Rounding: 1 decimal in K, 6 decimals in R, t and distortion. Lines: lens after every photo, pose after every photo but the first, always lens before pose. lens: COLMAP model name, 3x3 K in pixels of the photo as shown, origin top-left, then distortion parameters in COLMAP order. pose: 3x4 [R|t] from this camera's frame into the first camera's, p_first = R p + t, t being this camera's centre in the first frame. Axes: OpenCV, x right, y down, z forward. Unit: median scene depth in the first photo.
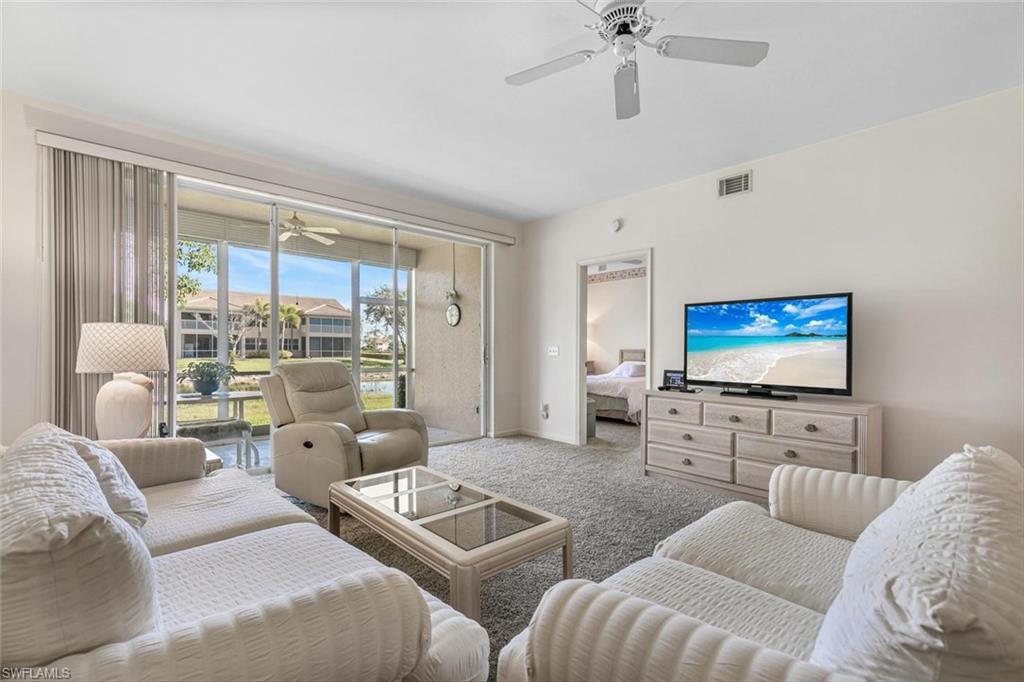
lens RADIAL K [[458.6, 0, 513.8], [0, 458.6, 357.7], [0, 0, 1]] dist [0.004203, 0.000207]
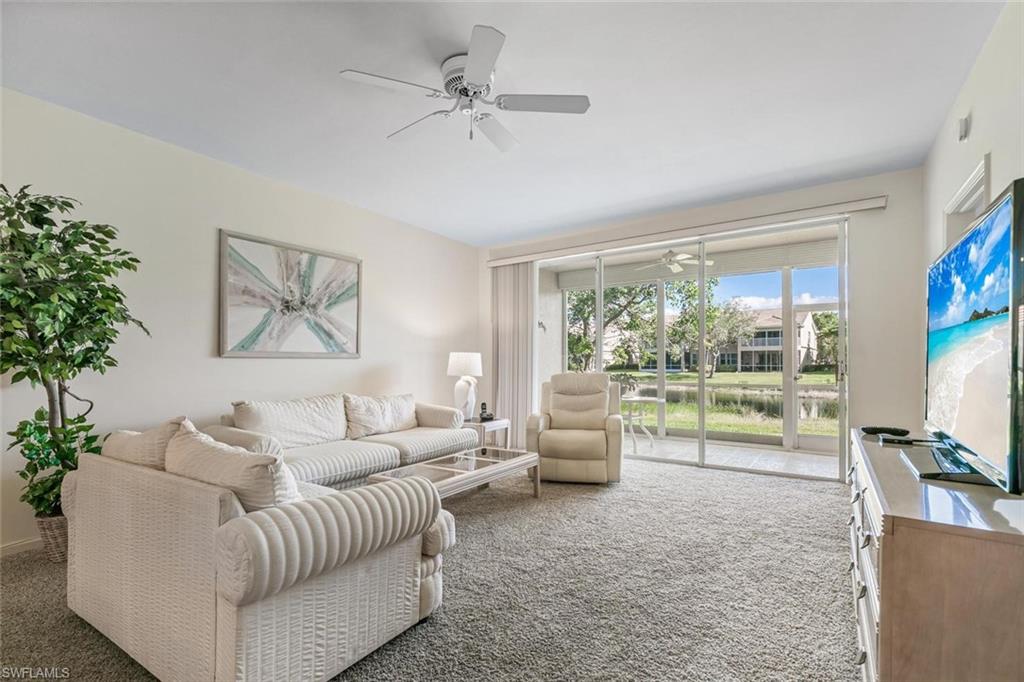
lens RADIAL K [[458.6, 0, 513.8], [0, 458.6, 357.7], [0, 0, 1]] dist [0.004203, 0.000207]
pose [[0.241709, -0.020928, -0.970123, 0.913341], [-0.012586, 0.999616, -0.024700, 0.000309], [0.970267, 0.018180, 0.241353, 0.539981]]
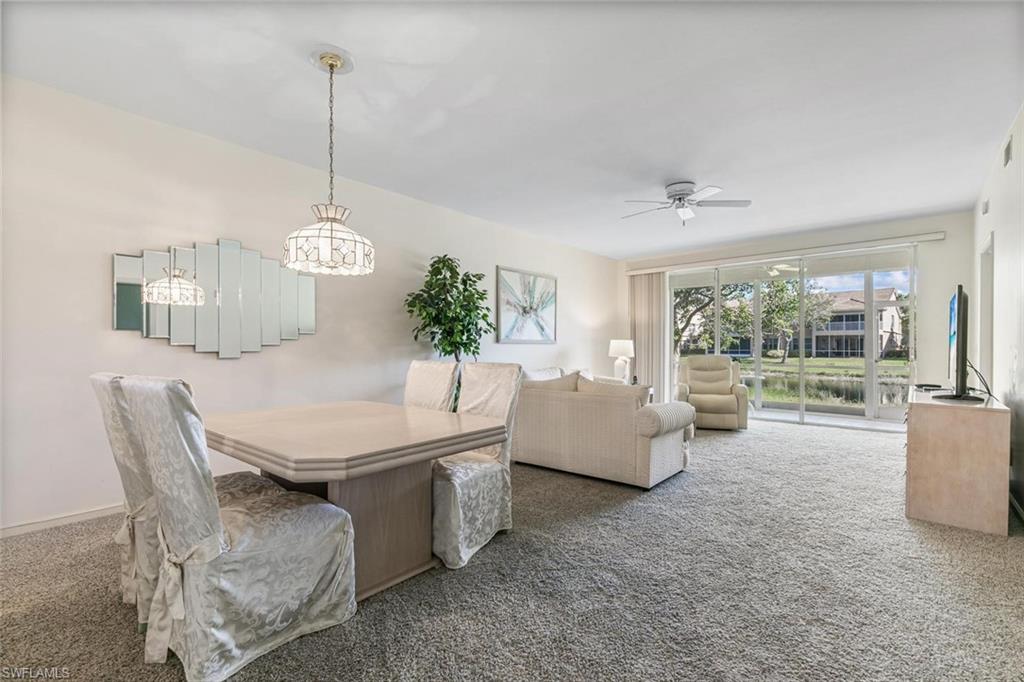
lens RADIAL K [[464.0, 0, 512.0], [0, 464.0, 341.0], [0, 0, 1]] dist [-0.000535, -0.000415]
pose [[0.127156, -0.020967, -0.991661, 1.495828], [-0.019135, 0.999539, -0.023587, 0.013706], [0.991698, 0.021974, 0.126696, -0.047977]]
